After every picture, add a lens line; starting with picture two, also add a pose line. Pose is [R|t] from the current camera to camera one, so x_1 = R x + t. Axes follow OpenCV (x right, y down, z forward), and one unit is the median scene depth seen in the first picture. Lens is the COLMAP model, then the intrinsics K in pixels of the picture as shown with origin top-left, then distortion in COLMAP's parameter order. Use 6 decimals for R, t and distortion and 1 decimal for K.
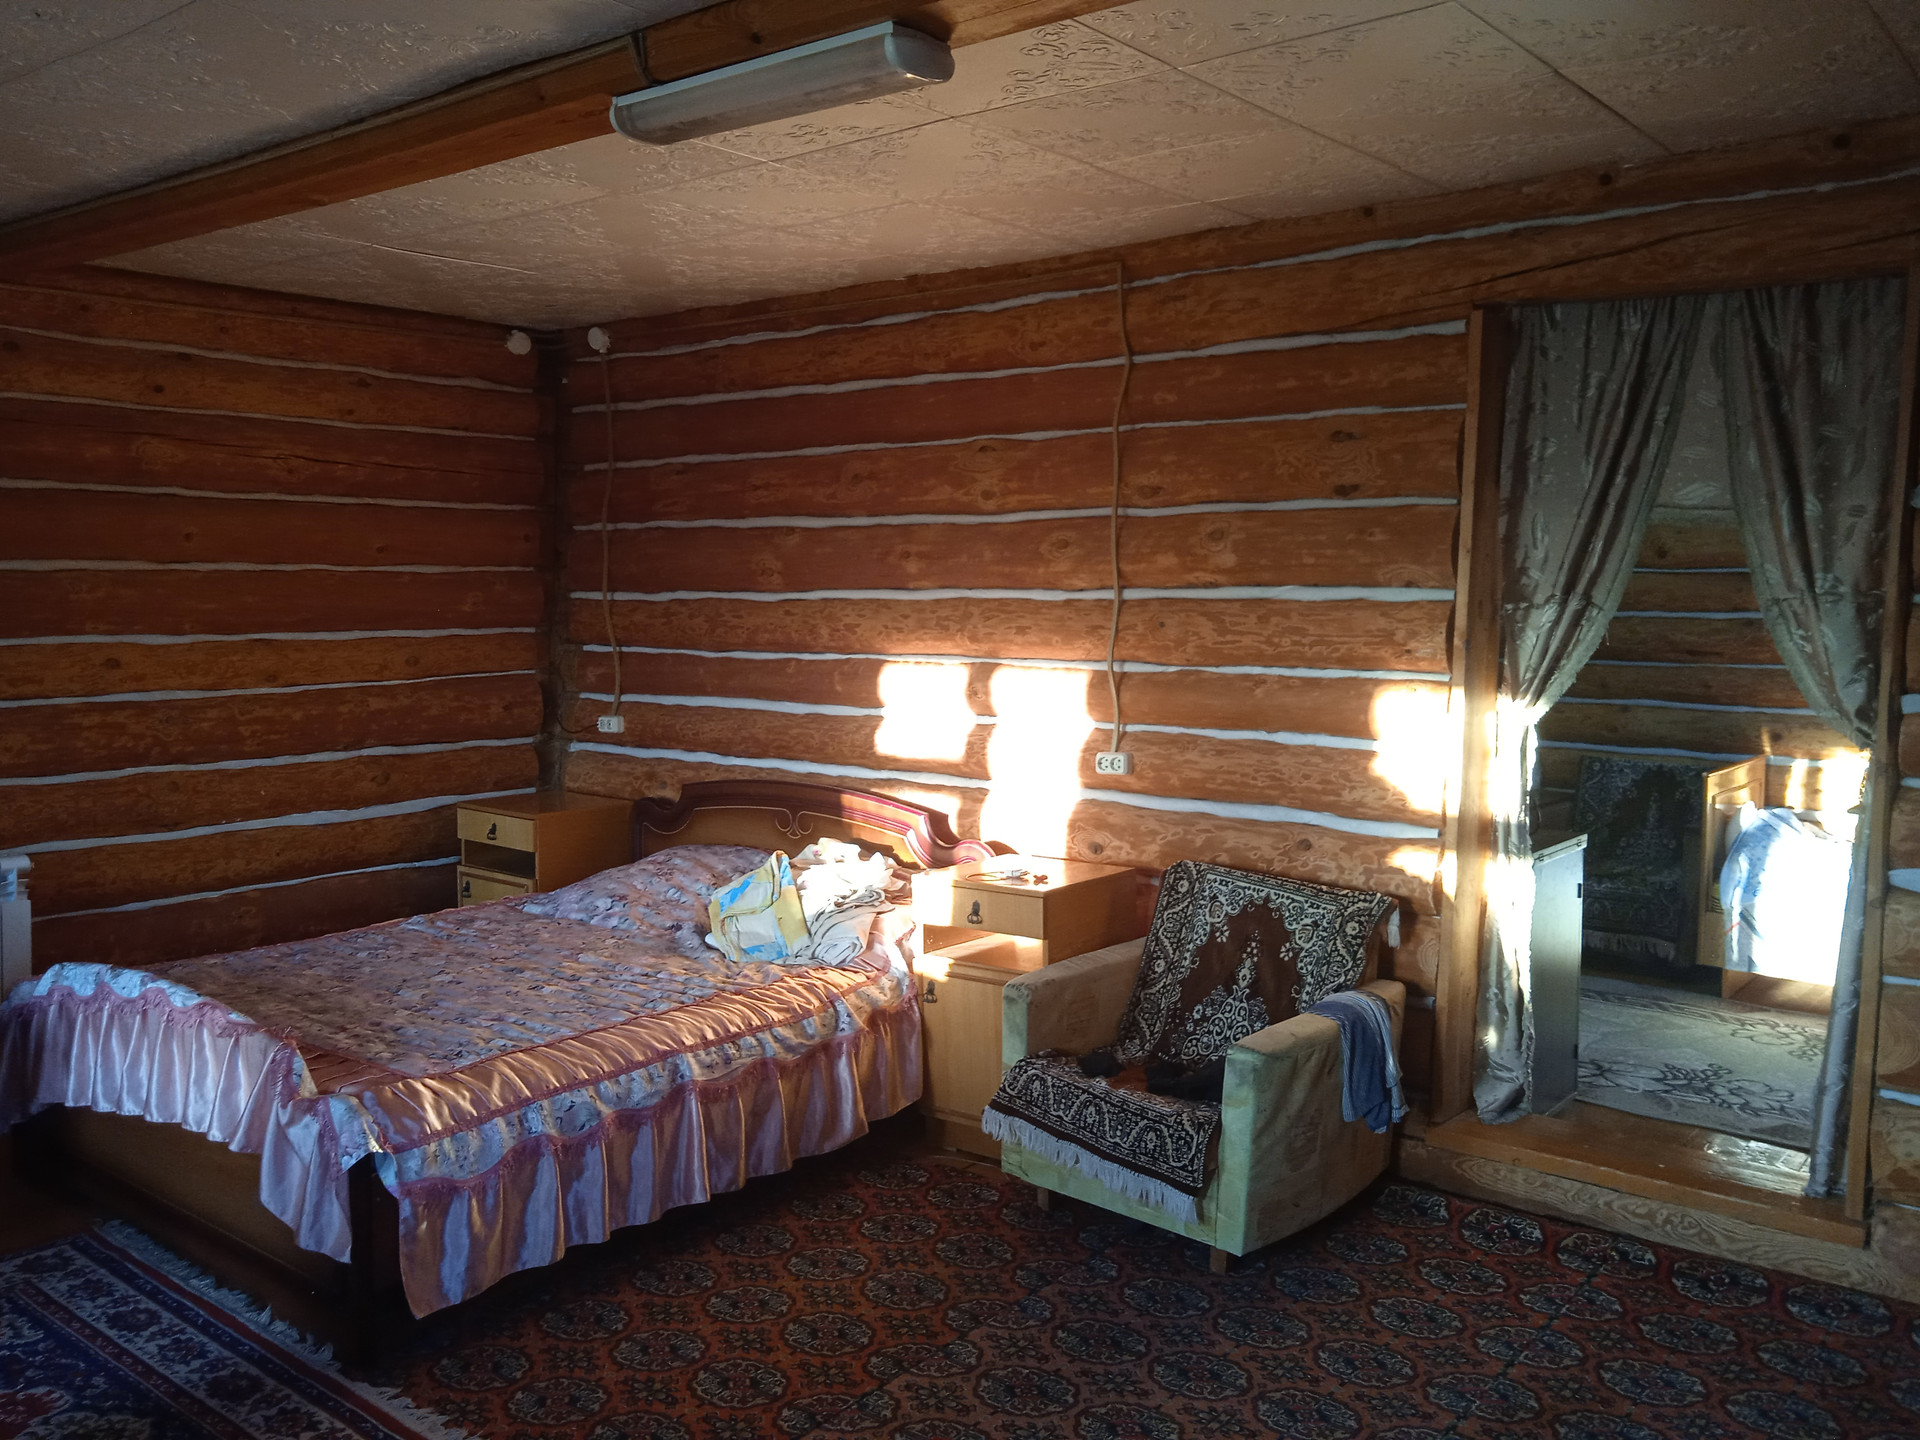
lens RADIAL K [[1591.7, 0, 960.0], [0, 1591.7, 720.0], [0, 0, 1]] dist [0.024296, -0.010263]
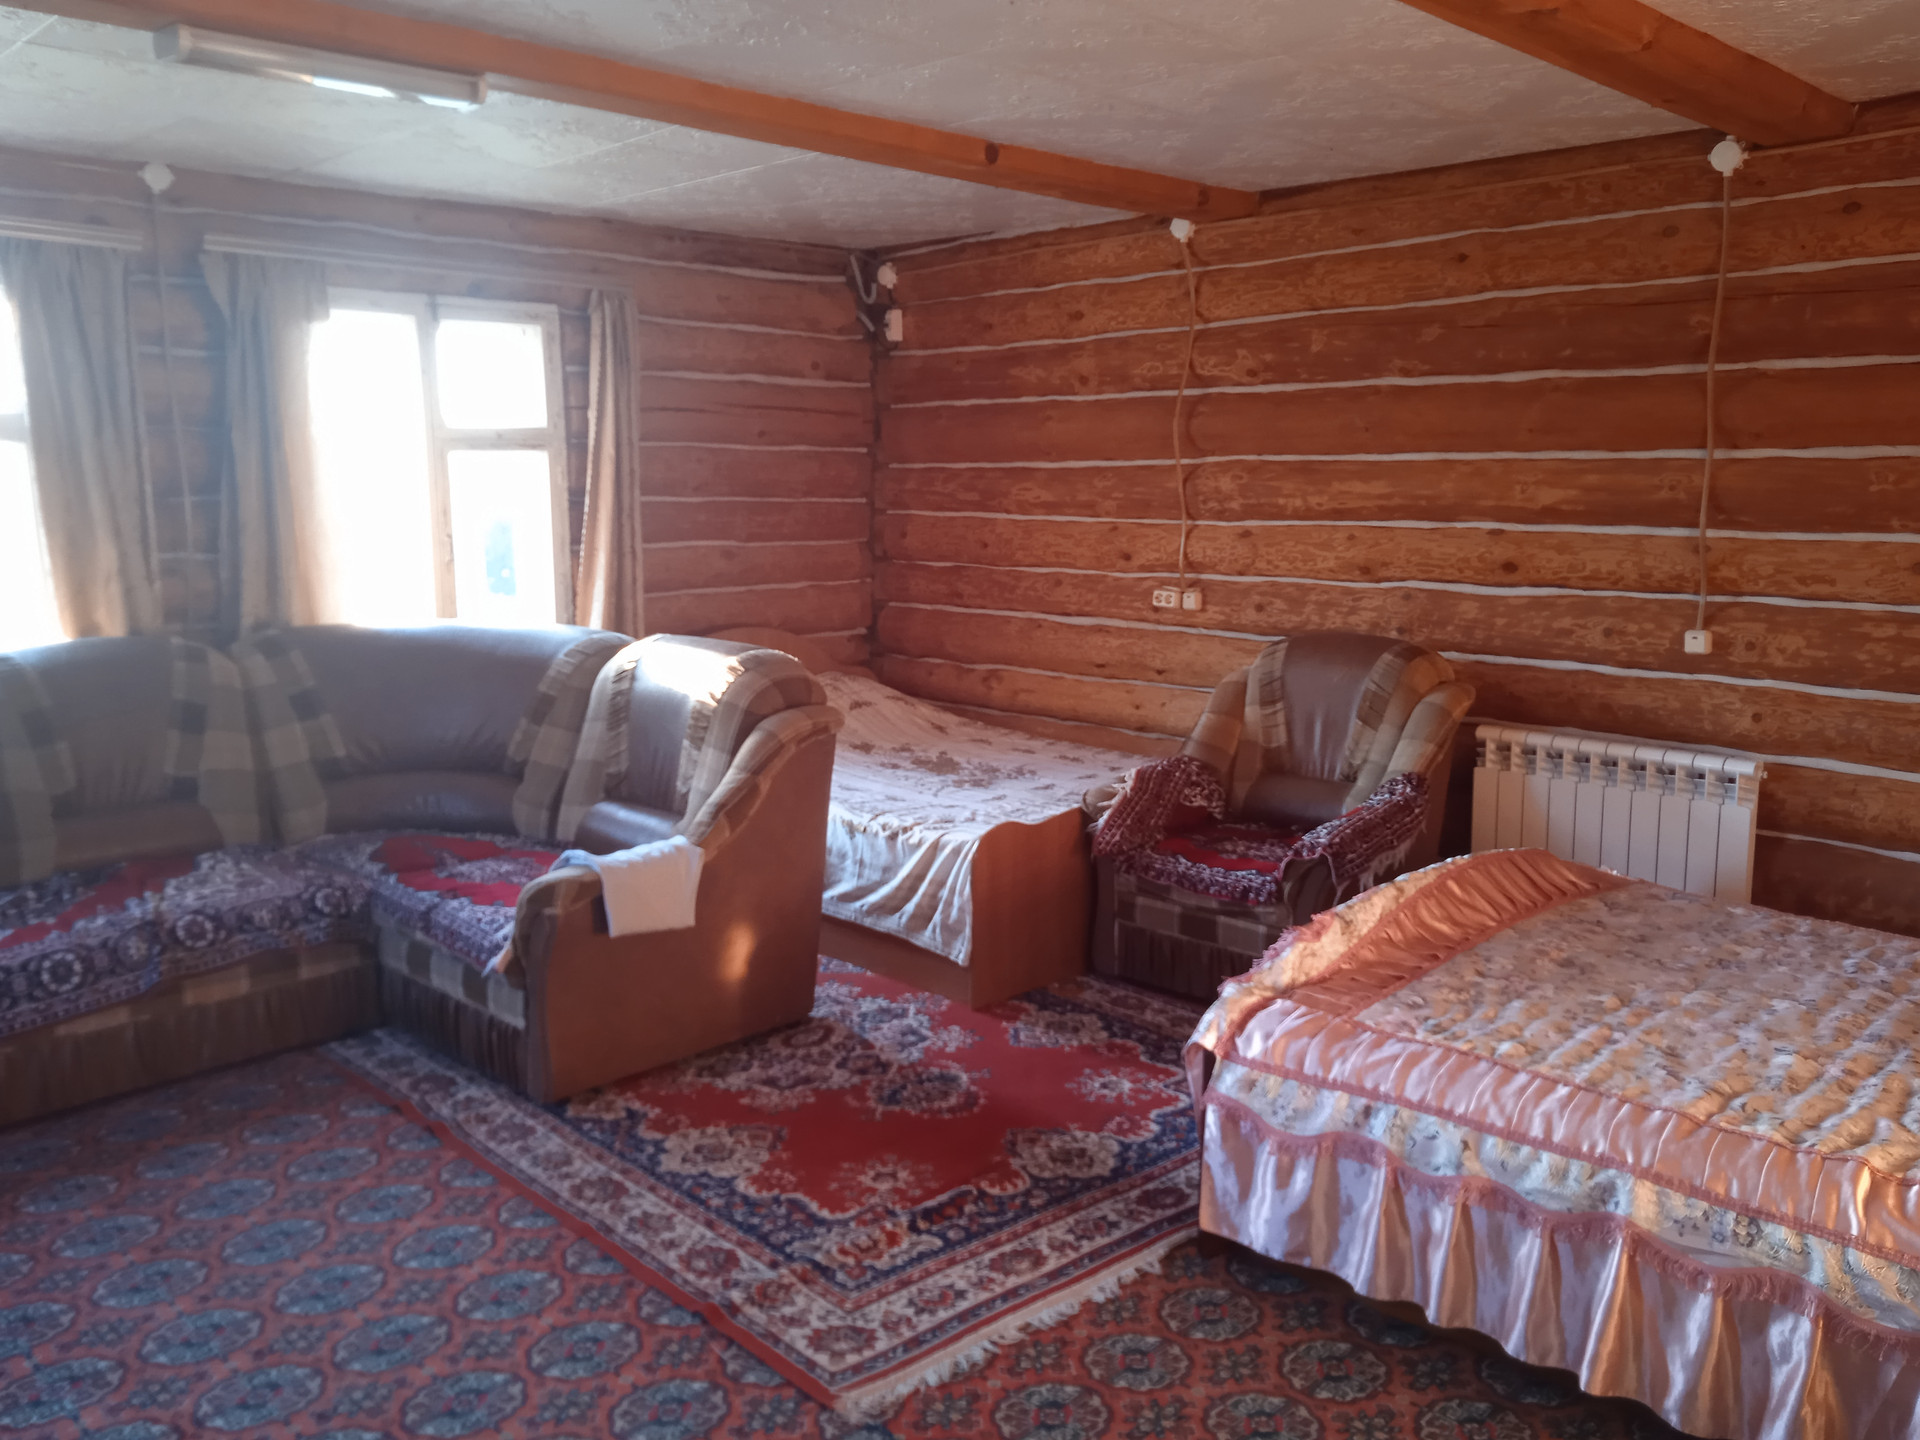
lens RADIAL K [[1591.7, 0, 960.0], [0, 1591.7, 720.0], [0, 0, 1]] dist [0.024296, -0.010263]
pose [[-0.135499, 0.145560, -0.980027, 0.495951], [-0.086522, 0.983632, 0.158058, -0.060127], [0.986992, 0.106211, -0.120687, 0.789851]]
